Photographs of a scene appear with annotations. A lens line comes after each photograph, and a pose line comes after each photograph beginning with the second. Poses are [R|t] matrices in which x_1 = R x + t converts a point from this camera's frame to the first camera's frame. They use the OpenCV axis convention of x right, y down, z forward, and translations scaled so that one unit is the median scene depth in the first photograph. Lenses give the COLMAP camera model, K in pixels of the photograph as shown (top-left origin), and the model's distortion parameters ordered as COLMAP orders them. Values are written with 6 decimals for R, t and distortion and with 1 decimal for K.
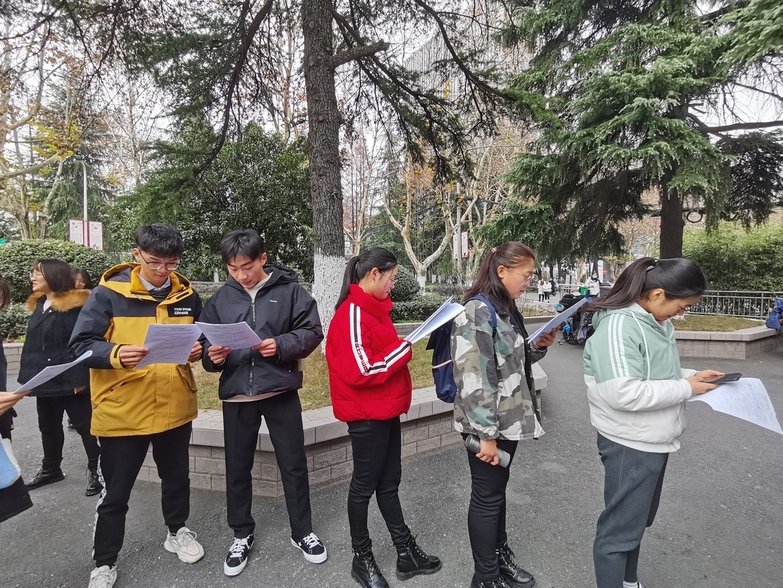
lens RADIAL K [[381.3, 0, 387.5], [0, 381.3, 294.7], [0, 0, 1]] dist [-0.007270, -0.006437]
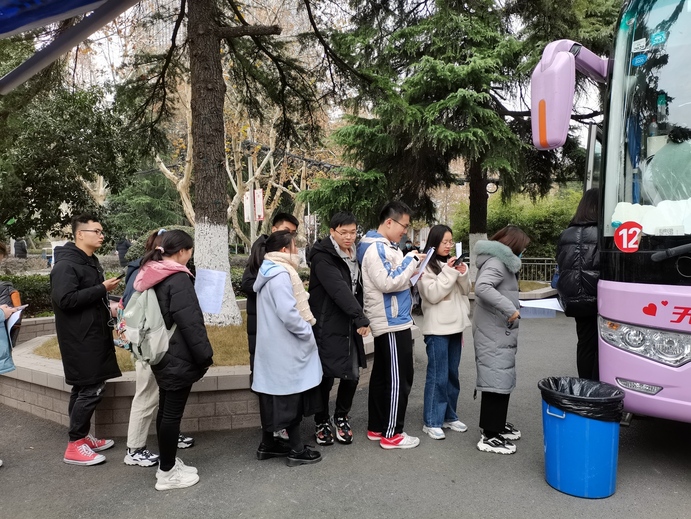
lens RADIAL K [[525.4, 0, 346.2], [0, 525.4, 258.0], [0, 0, 1]] dist [0.008926, 0.002776]
pose [[0.909513, -0.009707, 0.415563, -0.249377], [0.018265, 0.999695, -0.016624, 0.008546], [-0.415275, 0.022710, 0.909413, -0.224768]]
